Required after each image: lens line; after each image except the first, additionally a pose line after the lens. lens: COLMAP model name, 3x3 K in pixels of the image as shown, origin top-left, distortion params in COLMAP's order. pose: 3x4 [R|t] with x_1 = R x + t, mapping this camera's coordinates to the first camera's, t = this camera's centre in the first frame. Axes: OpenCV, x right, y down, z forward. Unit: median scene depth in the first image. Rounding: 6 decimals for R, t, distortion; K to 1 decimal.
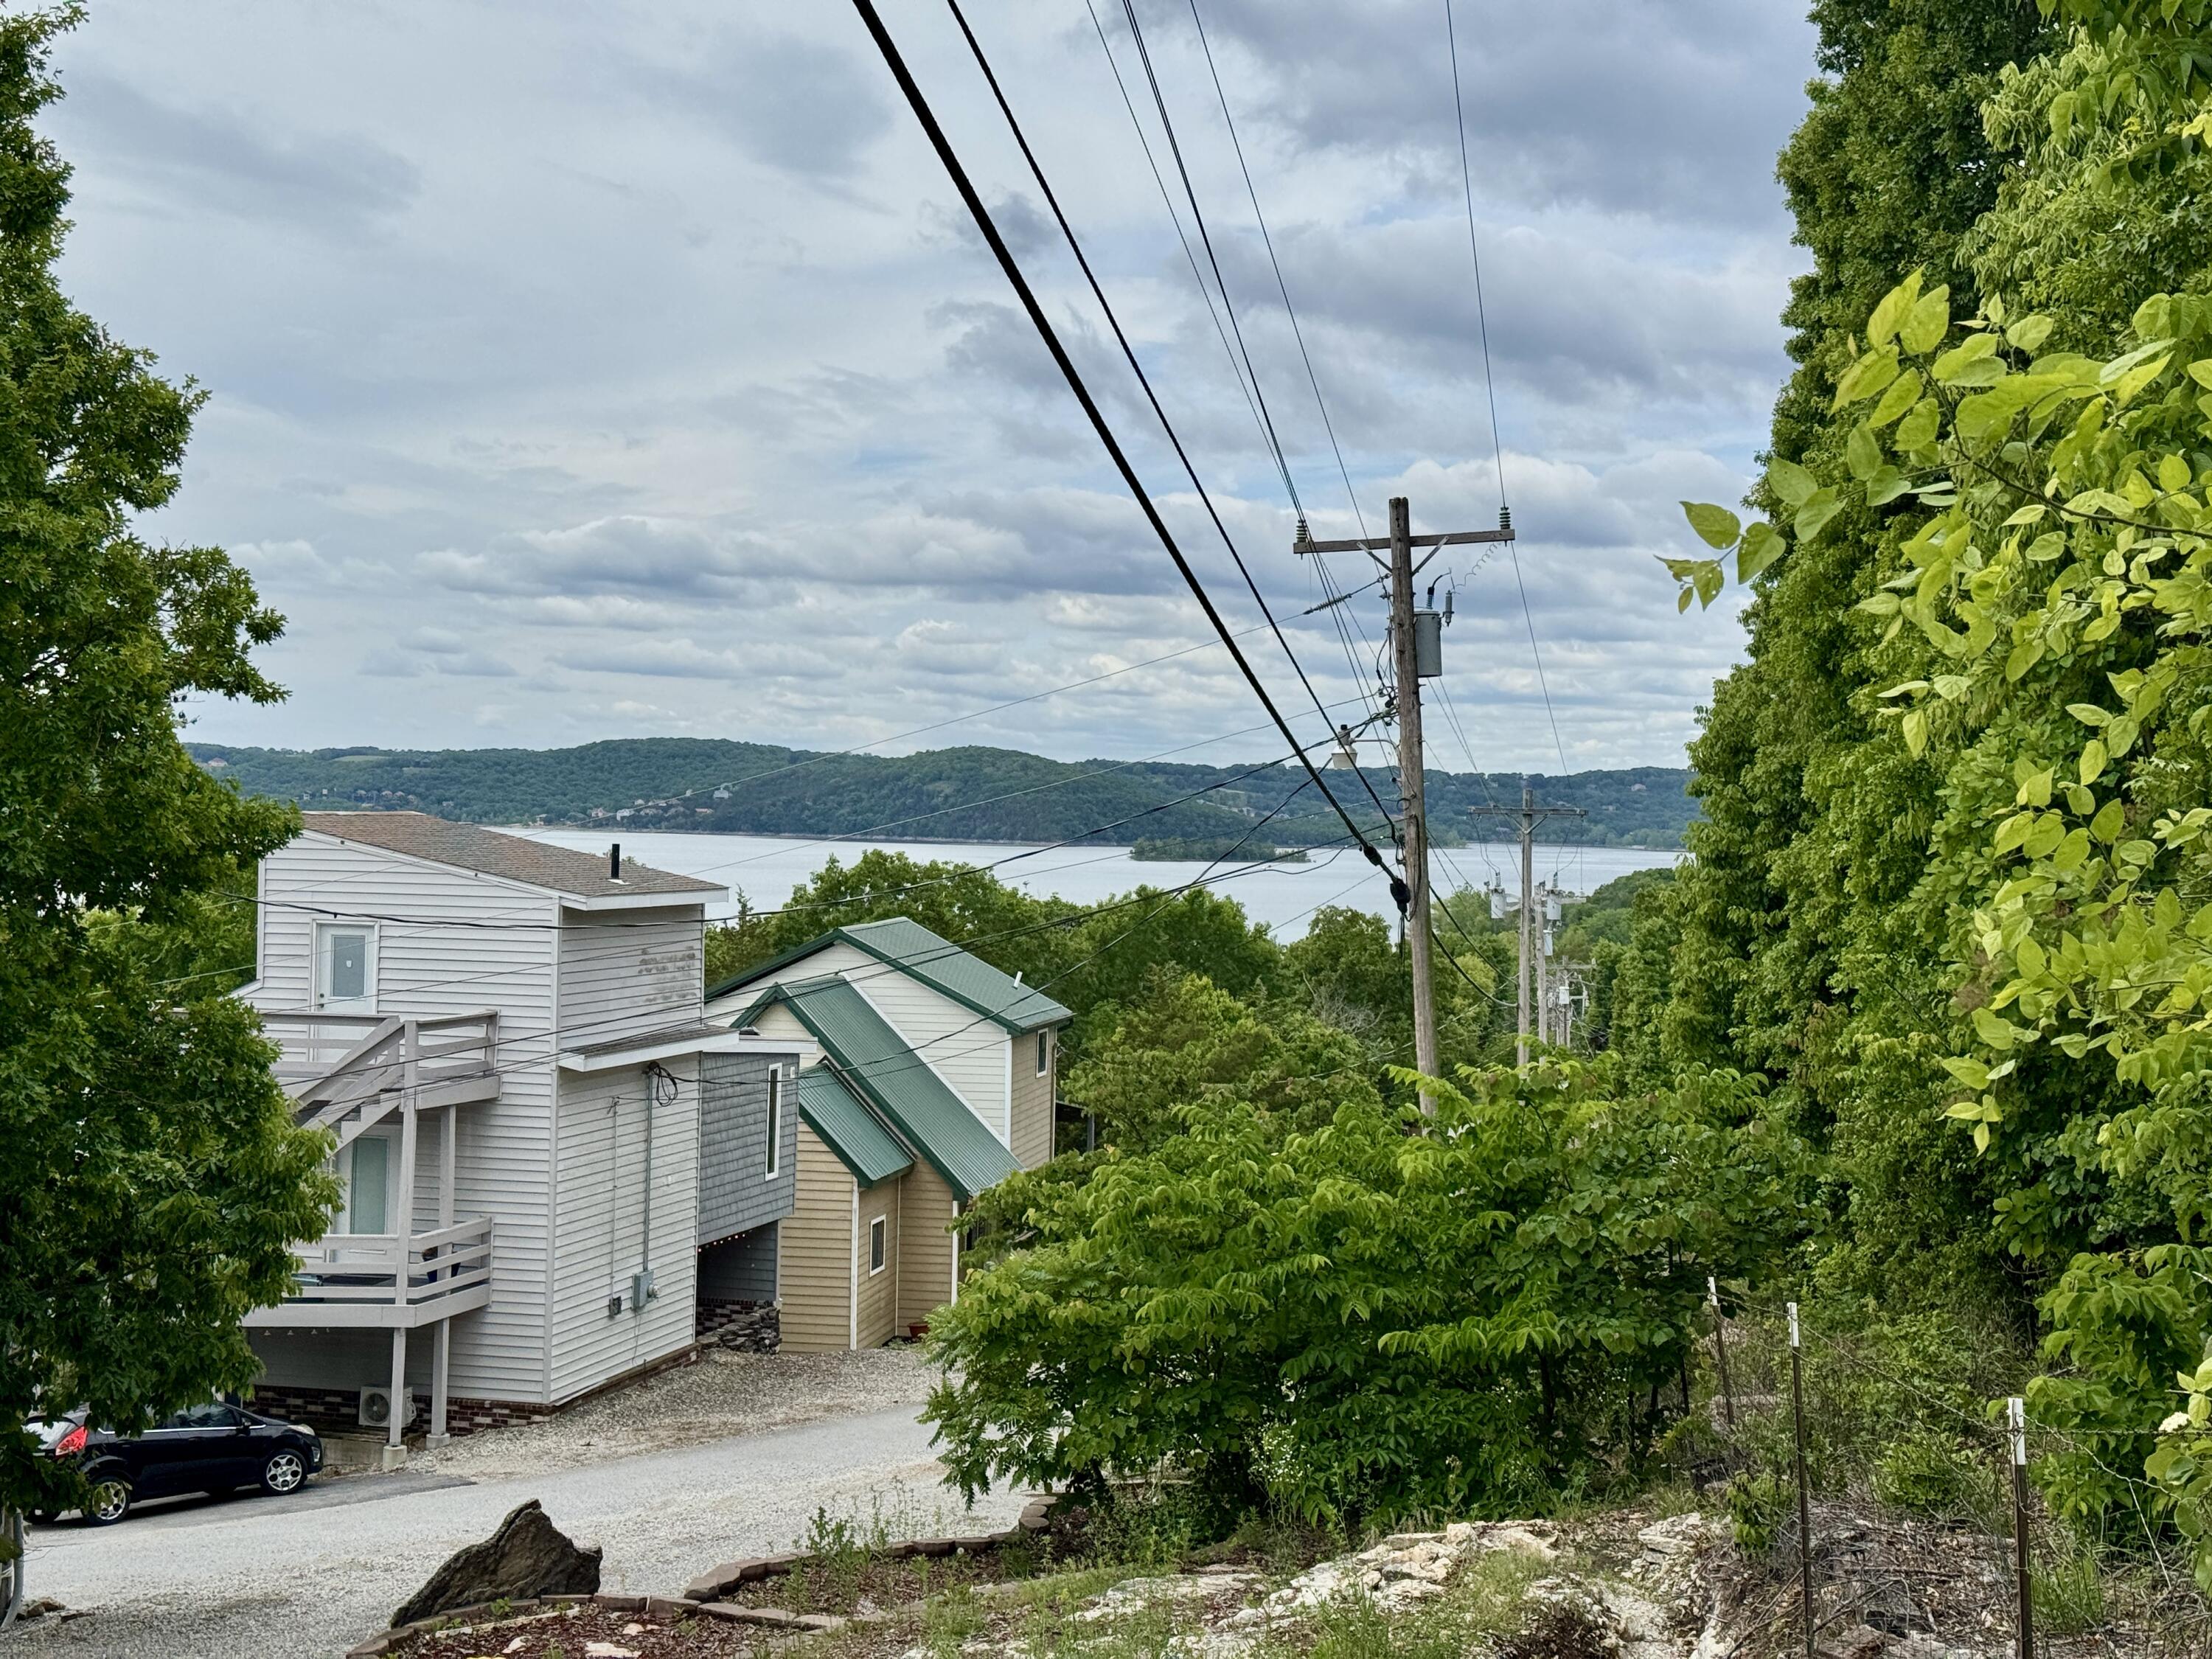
lens RADIAL K [[3111.6, 0, 1106.0], [0, 3111.6, 829.5], [0, 0, 1]] dist [0.089845, -0.052035]
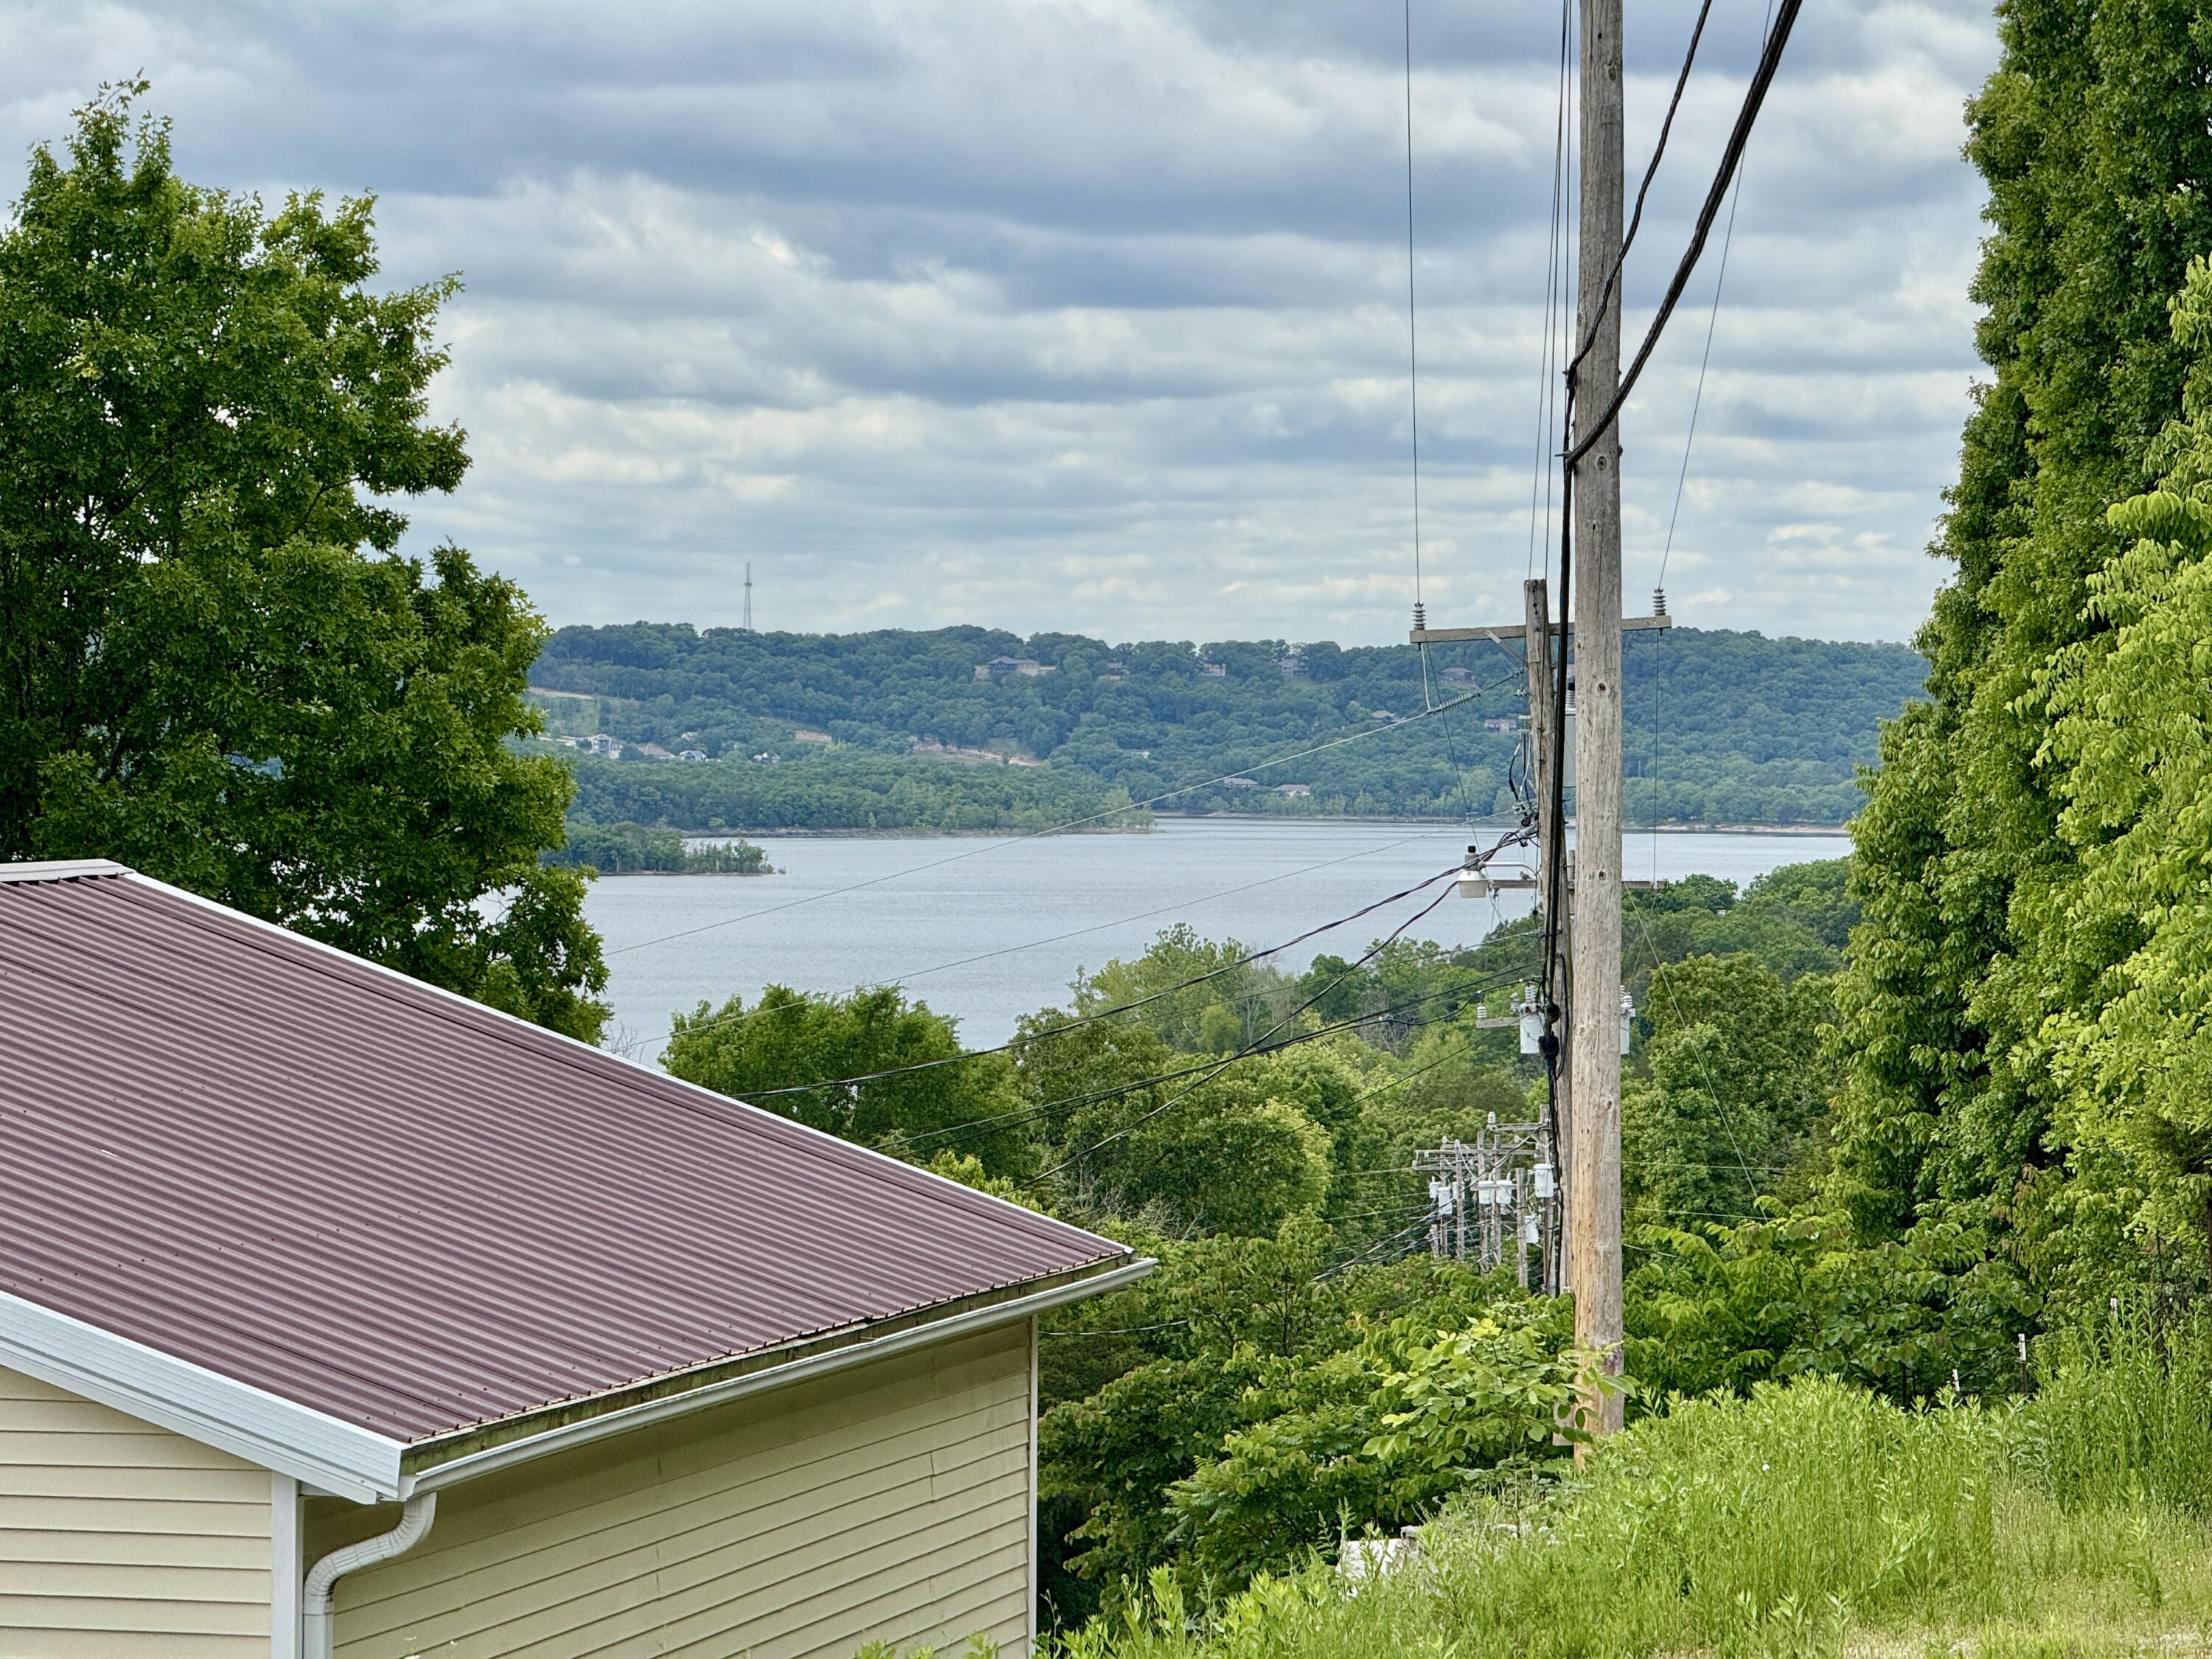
lens RADIAL K [[7830.1, 0, 1098.9], [0, 7830.1, 754.9], [0, 0, 1]] dist [-0.056336, 6.496607]
pose [[0.994039, -0.013240, 0.108218, -0.249275], [0.013738, 0.999898, -0.003855, -0.051043], [-0.108156, 0.005319, 0.994120, -1.076813]]
